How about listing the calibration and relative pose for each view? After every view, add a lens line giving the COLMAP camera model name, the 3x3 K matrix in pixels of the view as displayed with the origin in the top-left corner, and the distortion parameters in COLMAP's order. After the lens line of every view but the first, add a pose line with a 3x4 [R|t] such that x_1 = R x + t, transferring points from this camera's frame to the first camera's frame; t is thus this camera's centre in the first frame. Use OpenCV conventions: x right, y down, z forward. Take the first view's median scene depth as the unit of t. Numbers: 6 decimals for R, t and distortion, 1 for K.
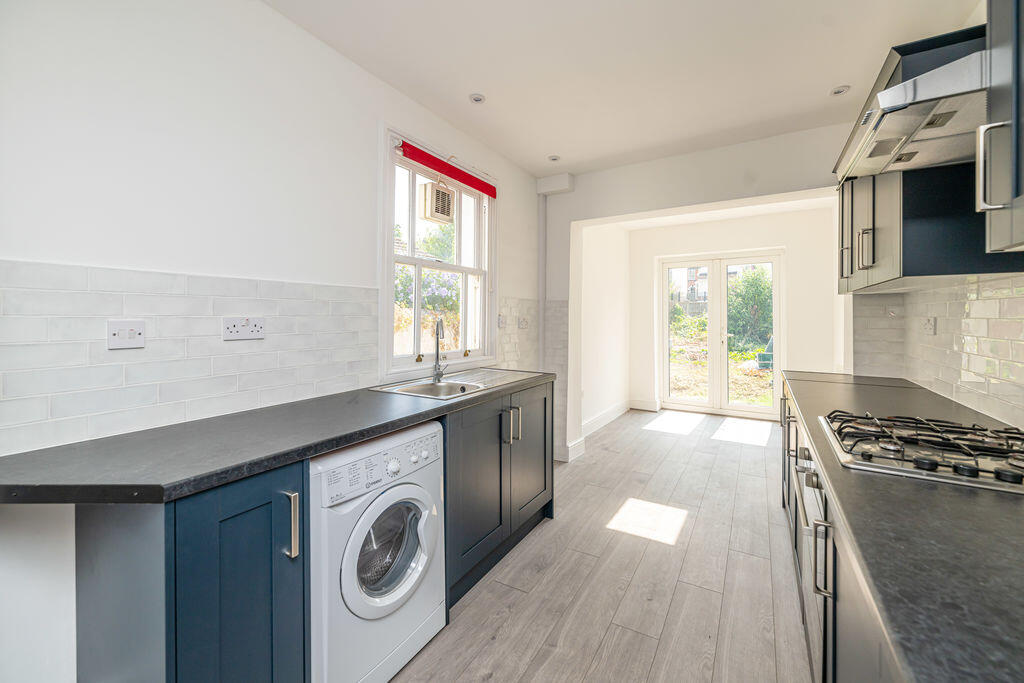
lens RADIAL K [[407.7, 0, 514.0], [0, 407.7, 317.3], [0, 0, 1]] dist [-0.000597, -0.000061]
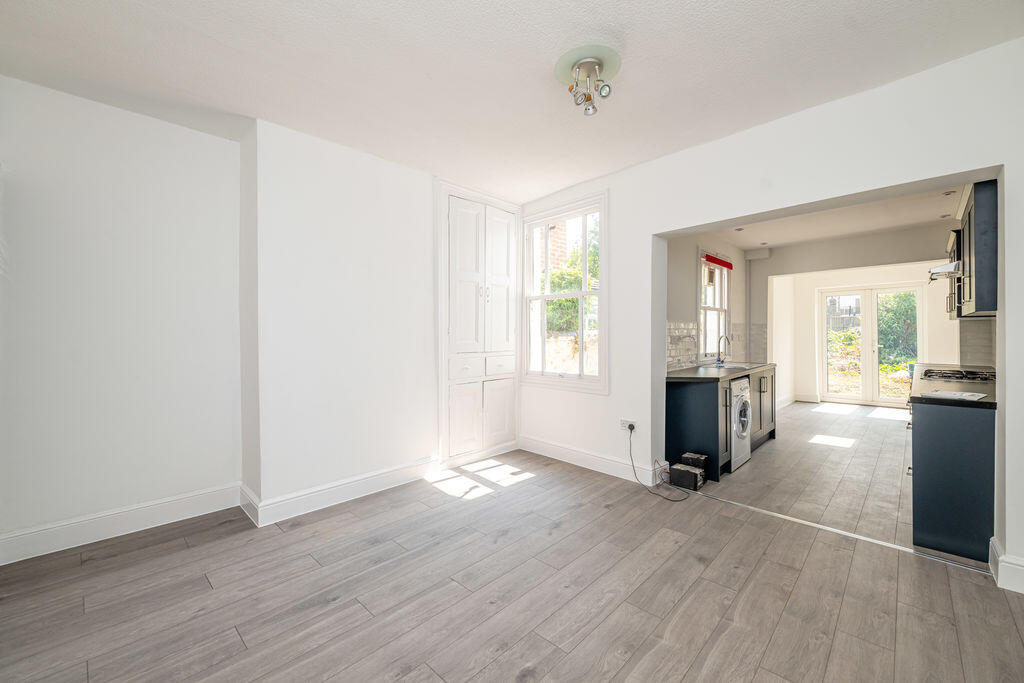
lens RADIAL K [[396.5, 0, 547.2], [0, 396.5, 336.5], [0, 0, 1]] dist [-0.000295, -0.000031]
pose [[0.977790, -0.009294, -0.209379, -0.546695], [0.010480, 0.999935, 0.004553, -0.009416], [0.209323, -0.006646, 0.977824, -1.029202]]
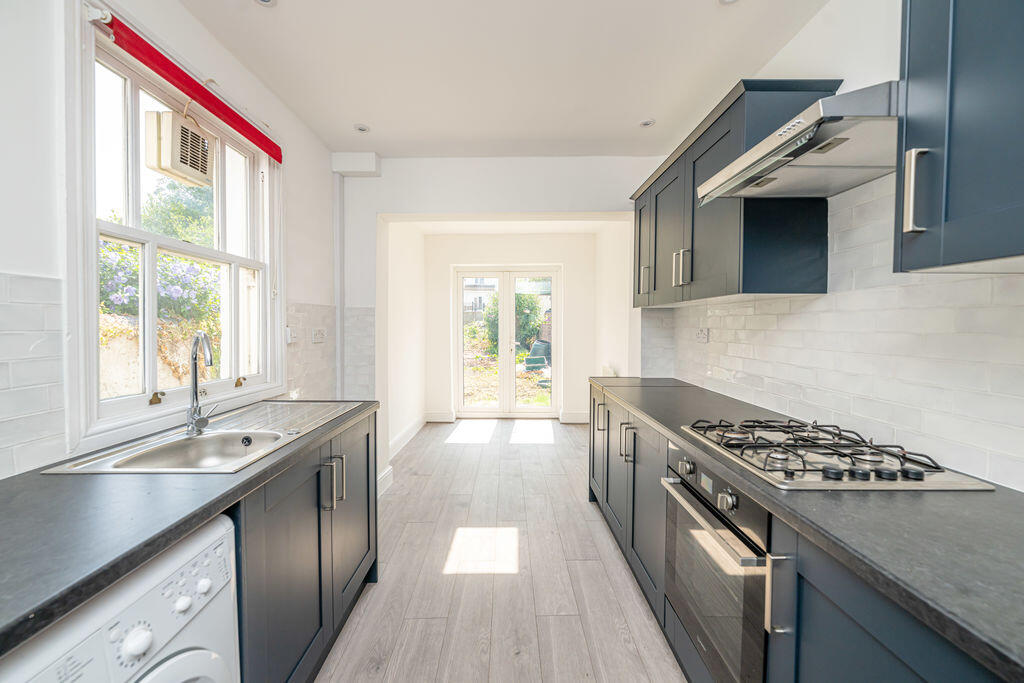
lens RADIAL K [[408.8, 0, 510.4], [0, 408.8, 337.9], [0, 0, 1]] dist [-0.003014, -0.000385]
pose [[0.857466, -0.016524, 0.514276, -0.081382], [0.000758, 0.999524, 0.030851, -0.007202], [-0.514540, -0.026064, 0.857070, 0.188601]]
